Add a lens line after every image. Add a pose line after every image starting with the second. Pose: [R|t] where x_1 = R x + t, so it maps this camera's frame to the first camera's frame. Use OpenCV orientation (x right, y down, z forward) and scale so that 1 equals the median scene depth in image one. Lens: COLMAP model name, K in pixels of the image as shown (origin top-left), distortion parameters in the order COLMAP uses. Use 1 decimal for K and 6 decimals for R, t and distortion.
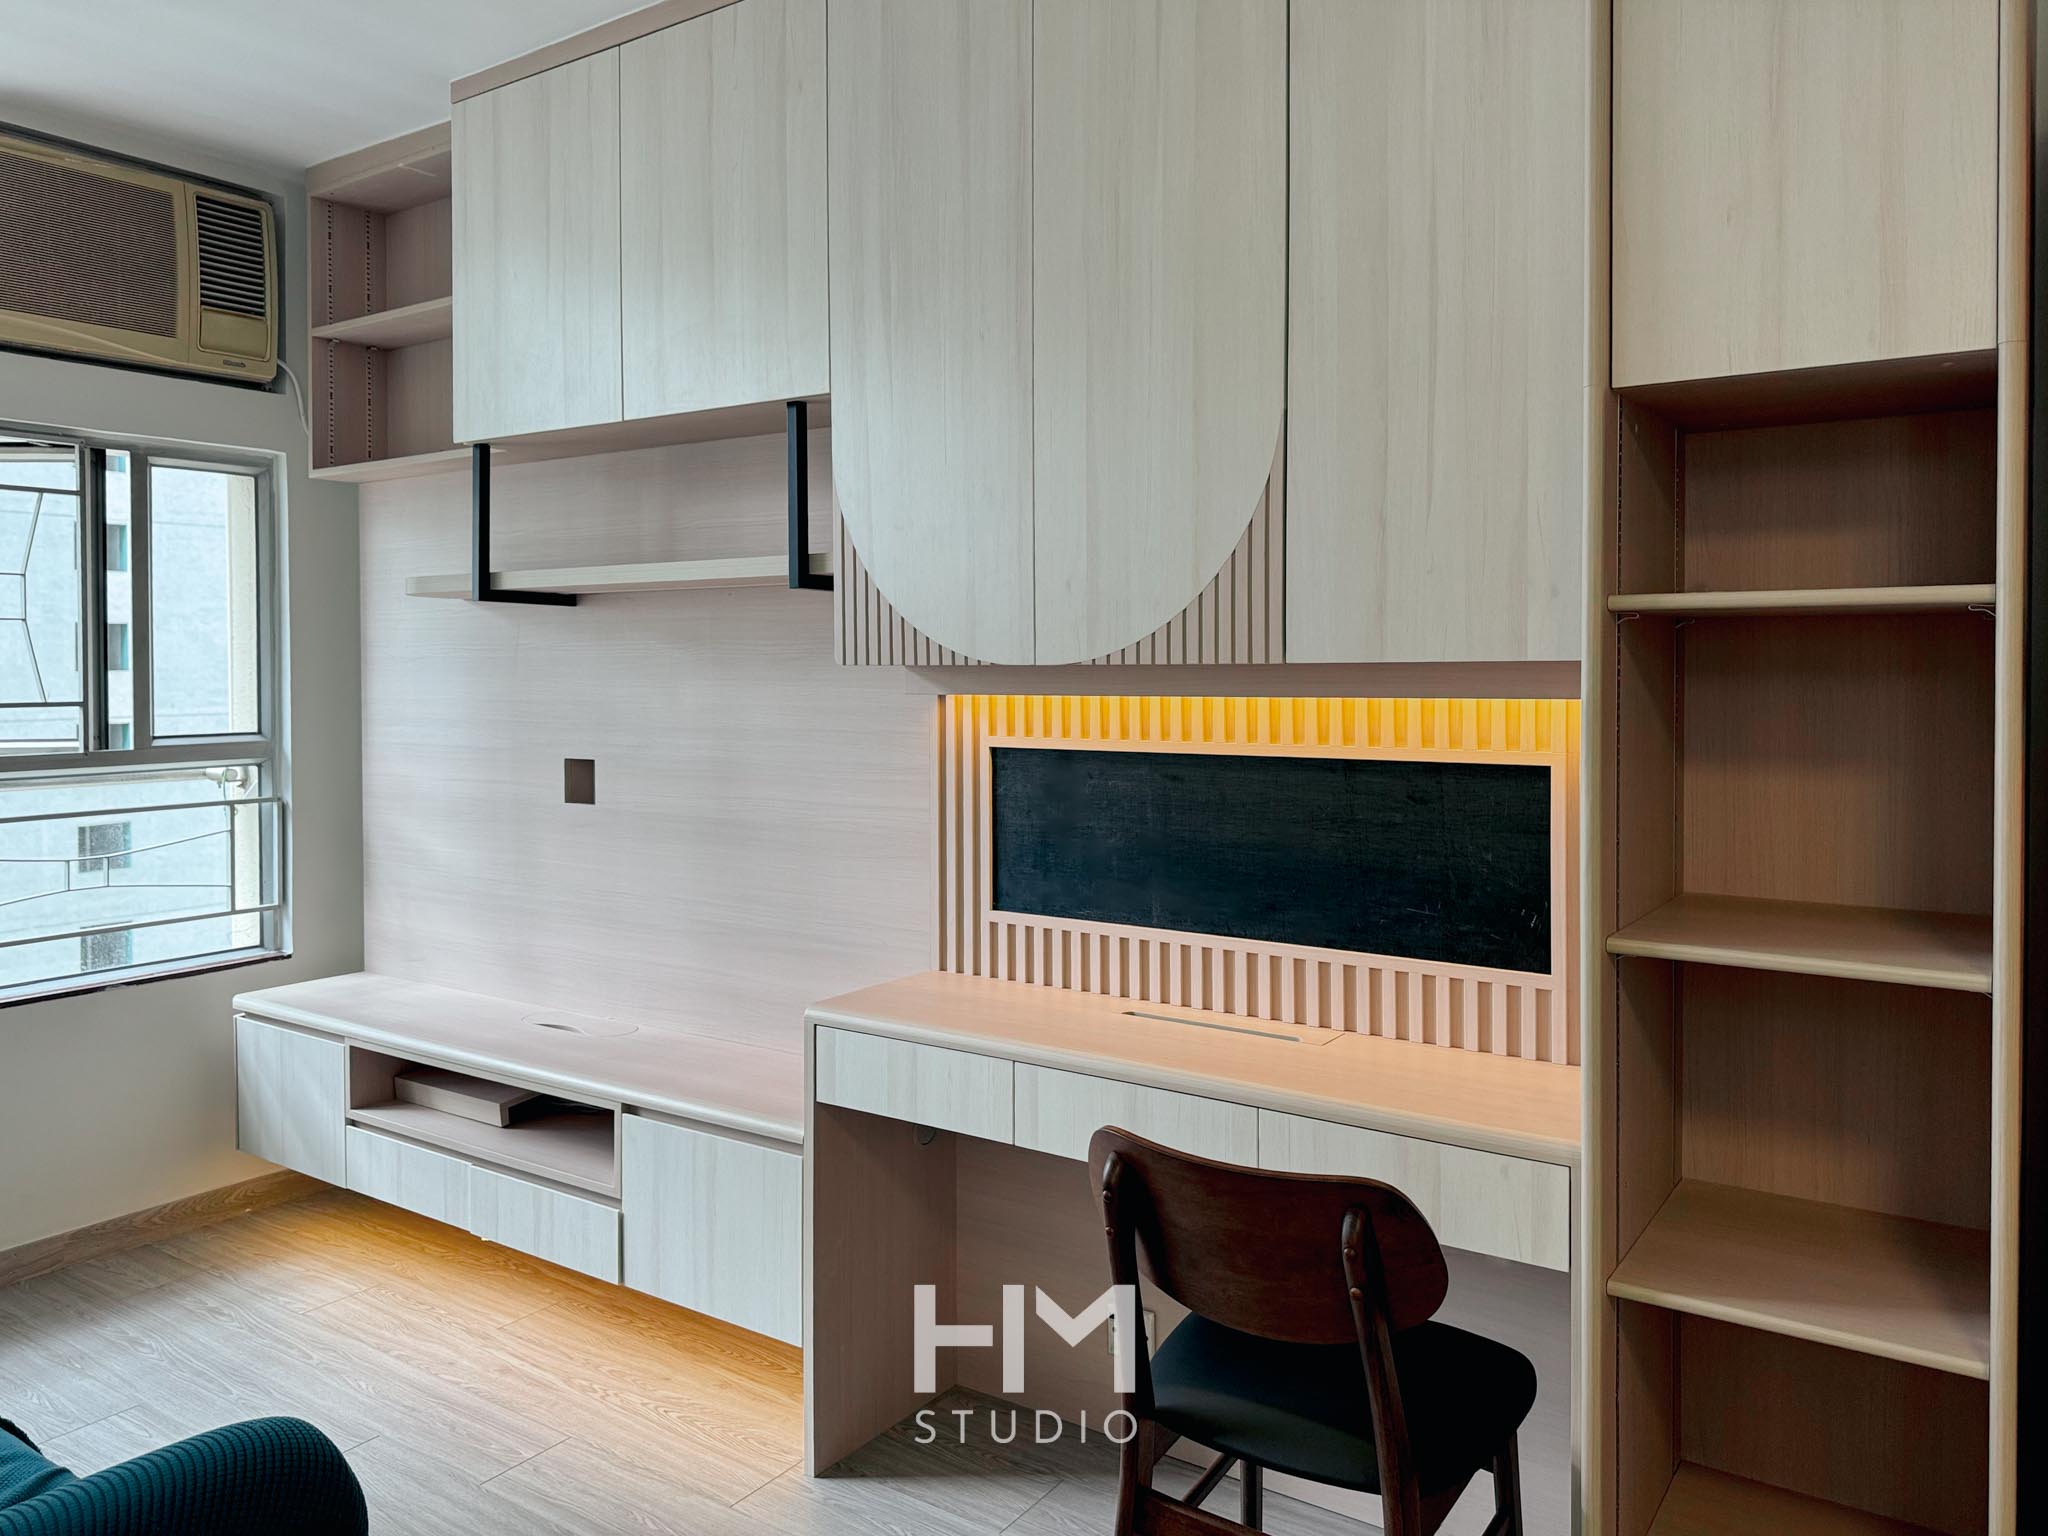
lens RADIAL K [[1458.3, 0, 997.0], [0, 1458.3, 680.1], [0, 0, 1]] dist [0.049325, -0.050781]
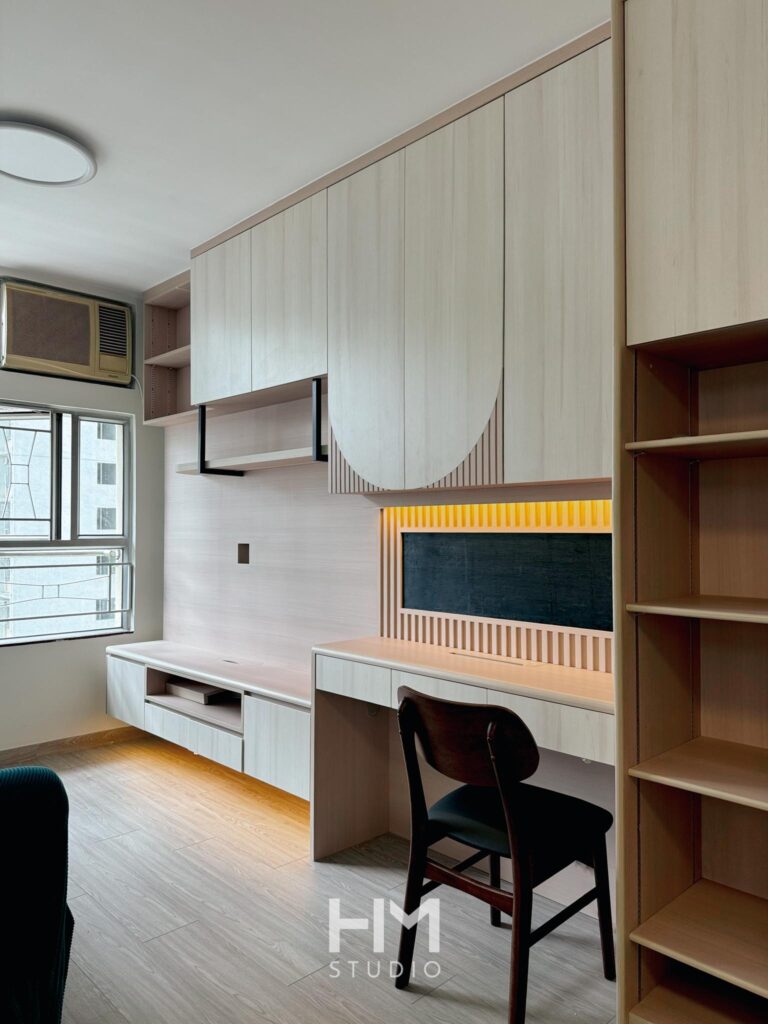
lens RADIAL K [[729.2, 0, 379.9], [0, 729.2, 513.0], [0, 0, 1]] dist [0.049325, -0.050781]
pose [[0.979588, 0.002470, -0.200999, 0.190261], [-0.010093, 0.999268, -0.036907, 0.059402], [0.200761, 0.038182, 0.978896, -0.076258]]
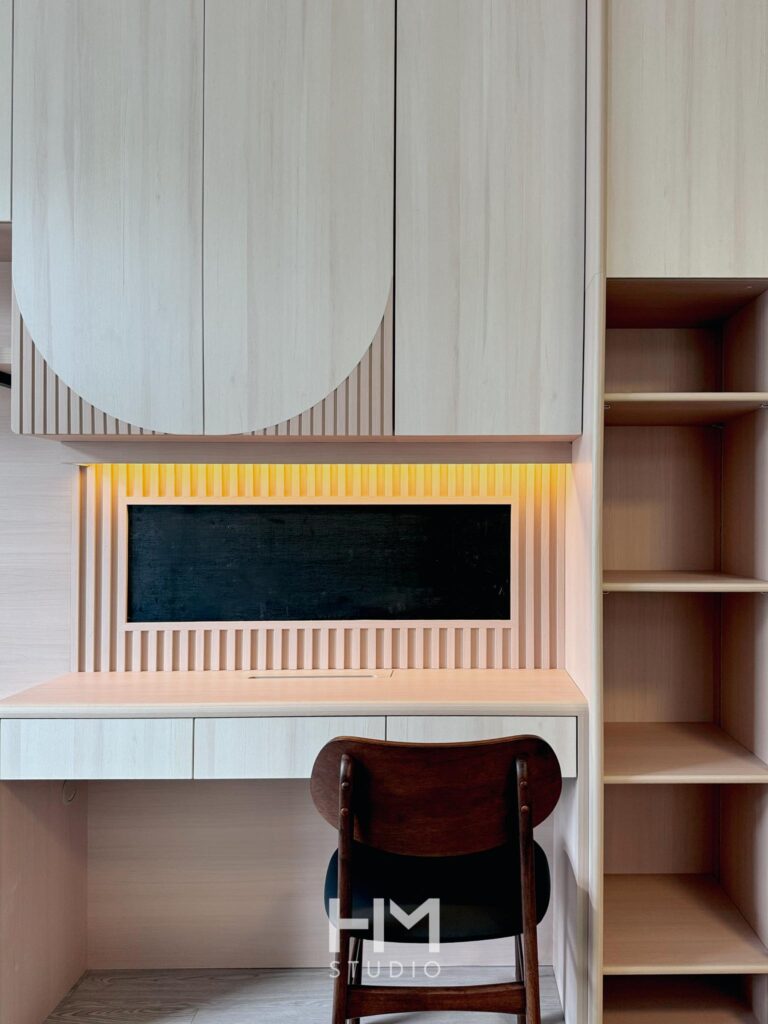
lens RADIAL K [[728.0, 0, 430.1], [0, 728.0, 525.1], [0, 0, 1]] dist [0.044257, -0.013560]
pose [[0.805545, 0.004722, 0.592515, -0.195055], [0.003391, 0.999915, -0.012578, 0.077763], [-0.592524, 0.012141, 0.805461, 0.272544]]
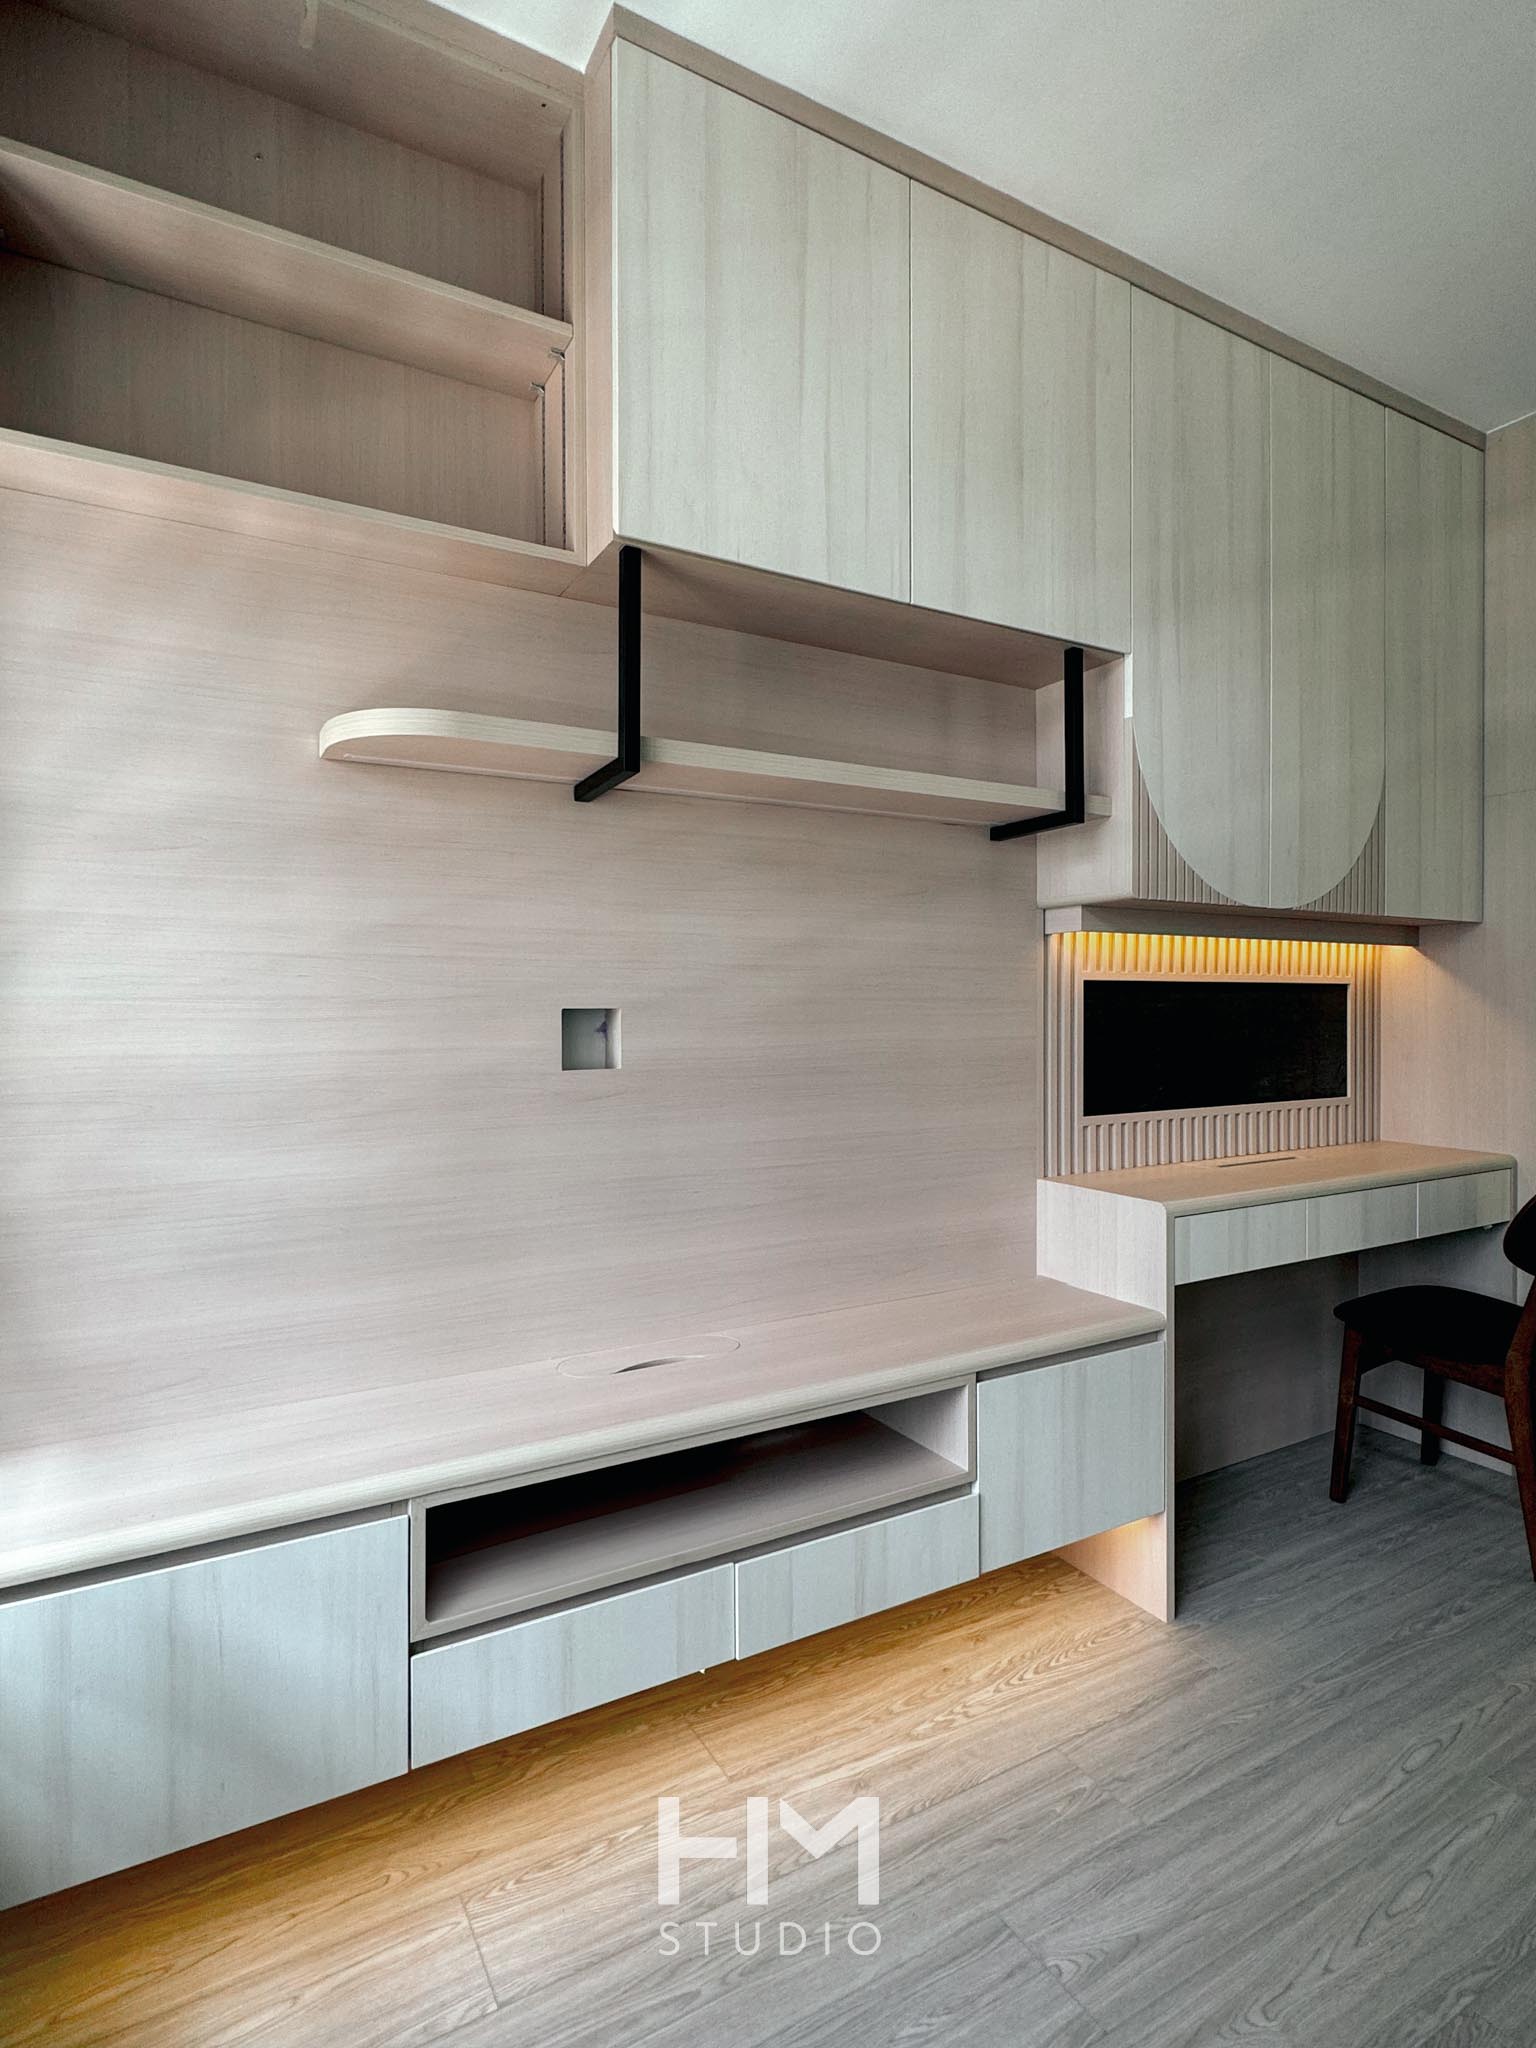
lens RADIAL K [[1084.2, 0, 749.6], [0, 1084.2, 1014.9], [0, 0, 1]] dist [-0.011882, 0.008499]
pose [[0.426594, 0.003031, 0.904438, -0.973210], [0.013208, 0.999867, -0.009580, 0.082531], [-0.904347, 0.016032, 0.426497, 0.904995]]
